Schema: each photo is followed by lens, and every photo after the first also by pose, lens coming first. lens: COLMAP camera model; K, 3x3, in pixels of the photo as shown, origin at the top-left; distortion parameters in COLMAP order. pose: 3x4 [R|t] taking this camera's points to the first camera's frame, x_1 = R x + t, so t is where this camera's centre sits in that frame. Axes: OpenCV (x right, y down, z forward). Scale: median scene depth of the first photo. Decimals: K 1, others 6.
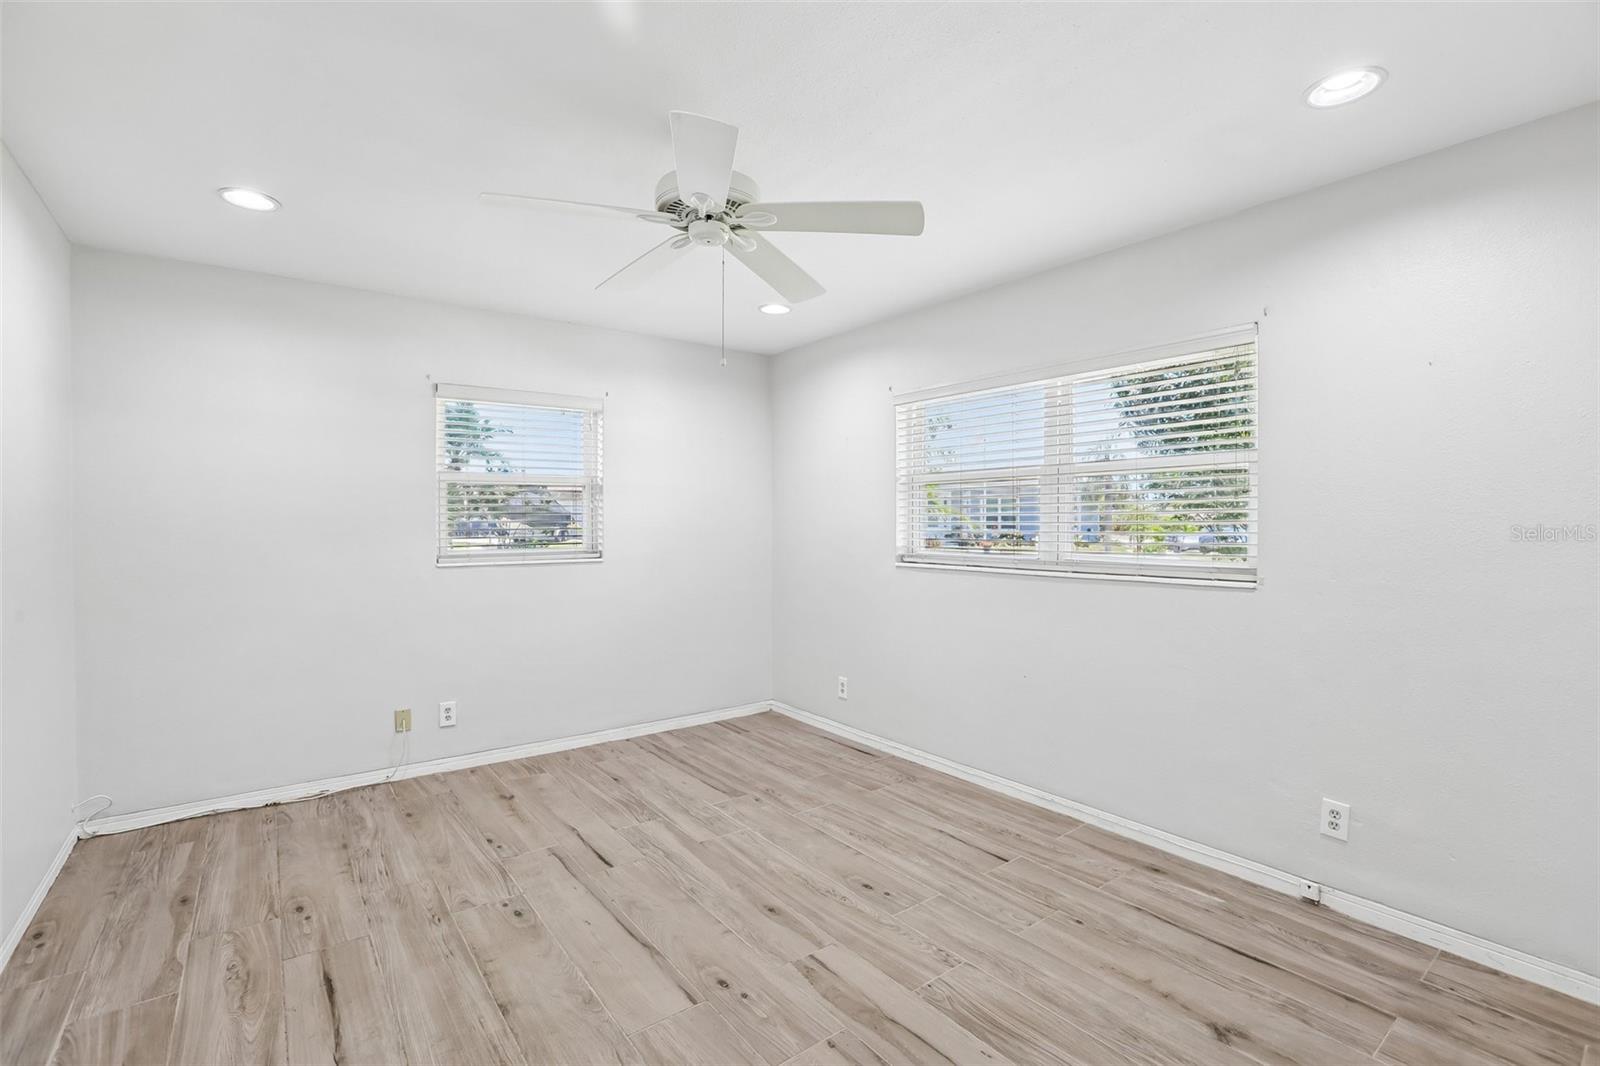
lens RADIAL K [[732.4, 0, 801.1], [0, 732.4, 528.2], [0, 0, 1]] dist [-0.044107, 0.012791]
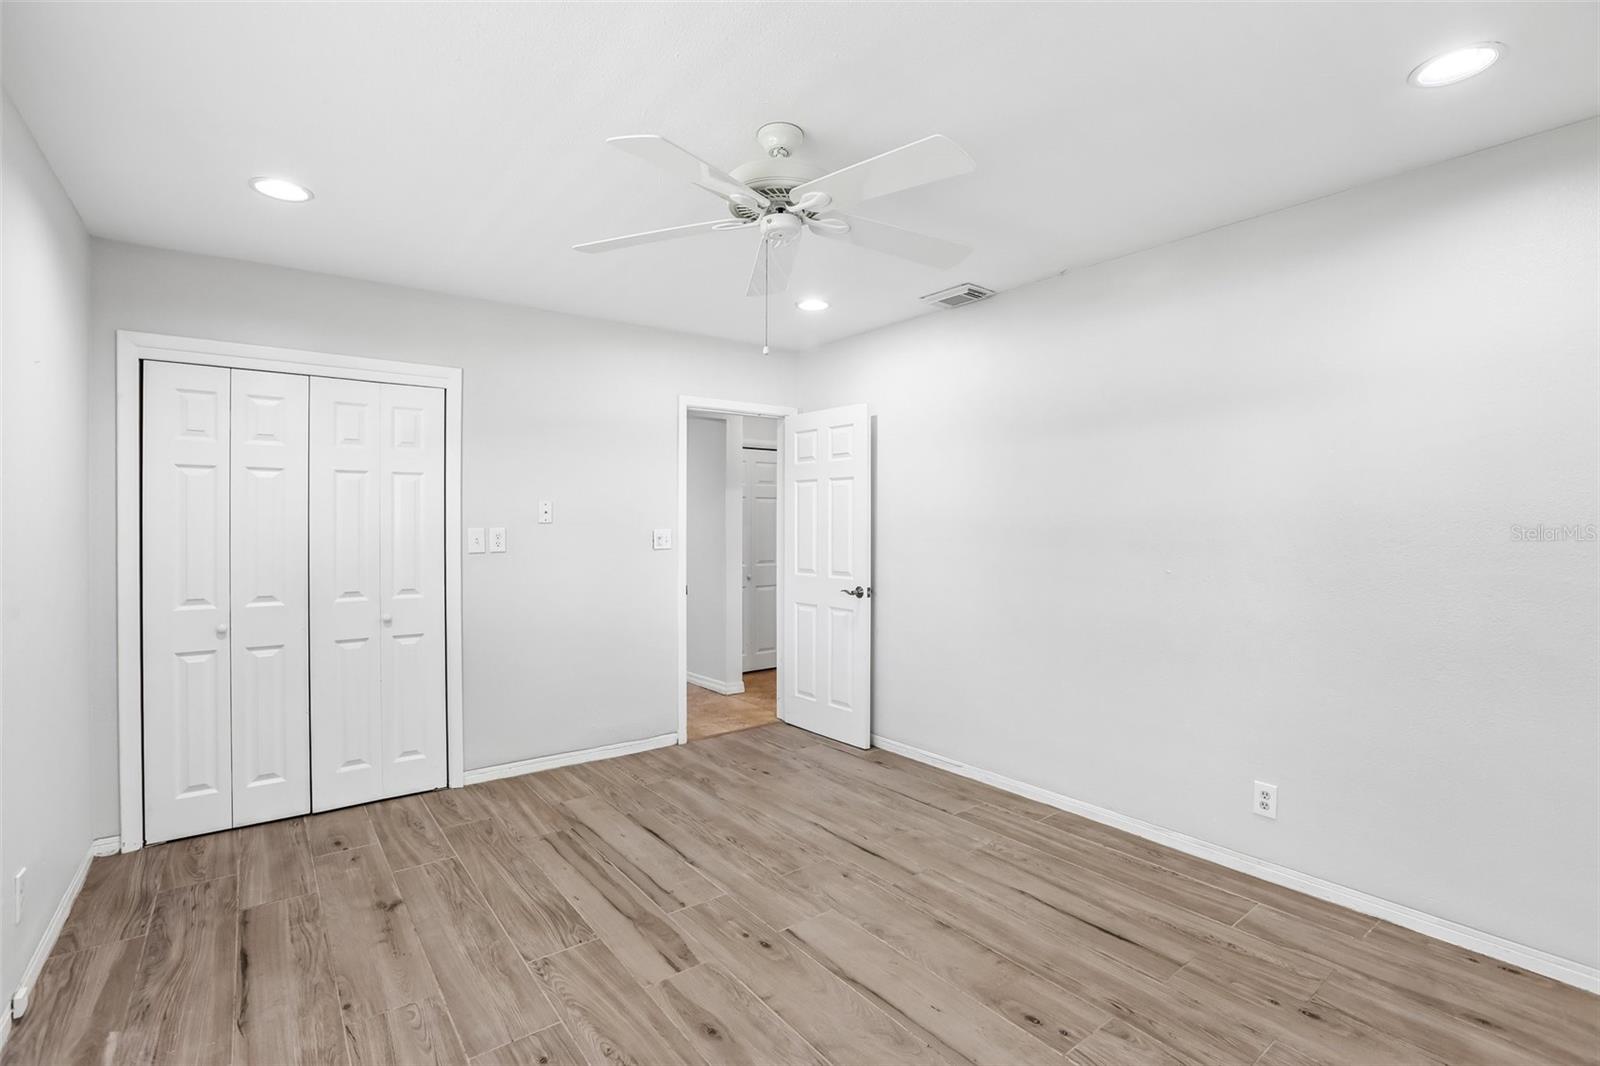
lens RADIAL K [[732.4, 0, 796.9], [0, 732.4, 529.6], [0, 0, 1]] dist [-0.044107, 0.012791]
pose [[-0.999997, 0.002171, 0.000884, -0.149711], [0.002187, 0.999825, 0.018602, -0.021973], [-0.000843, 0.018604, -0.999827, 1.975146]]
